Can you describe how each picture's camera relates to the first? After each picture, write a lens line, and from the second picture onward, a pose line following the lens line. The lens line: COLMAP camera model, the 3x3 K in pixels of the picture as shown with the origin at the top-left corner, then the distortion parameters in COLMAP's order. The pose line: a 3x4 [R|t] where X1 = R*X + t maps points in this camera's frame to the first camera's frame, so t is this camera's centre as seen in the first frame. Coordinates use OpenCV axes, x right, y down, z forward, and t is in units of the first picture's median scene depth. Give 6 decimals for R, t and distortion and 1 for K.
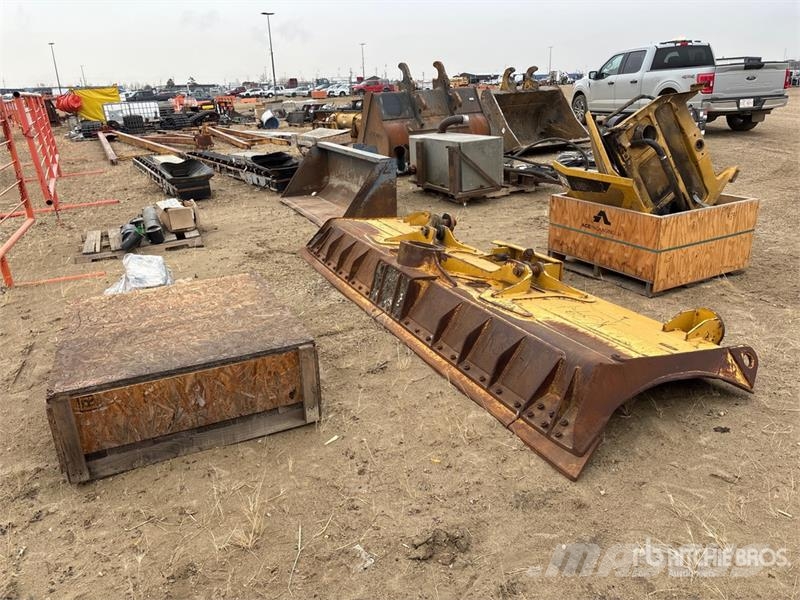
lens RADIAL K [[605.6, 0, 402.8], [0, 605.6, 297.2], [0, 0, 1]] dist [0.049541, -0.058646]
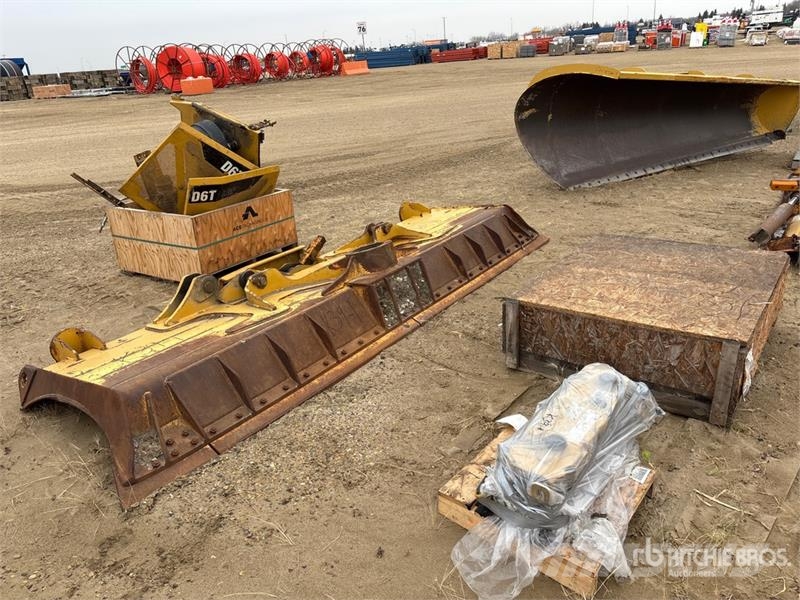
lens RADIAL K [[600.8, 0, 399.7], [0, 600.8, 303.7], [0, 0, 1]] dist [0.057885, -0.058851]
pose [[-0.477387, -0.267142, 0.837100, -0.771376], [0.370448, 0.802676, 0.467418, -0.421370], [-0.796787, 0.533242, -0.284225, 1.233357]]
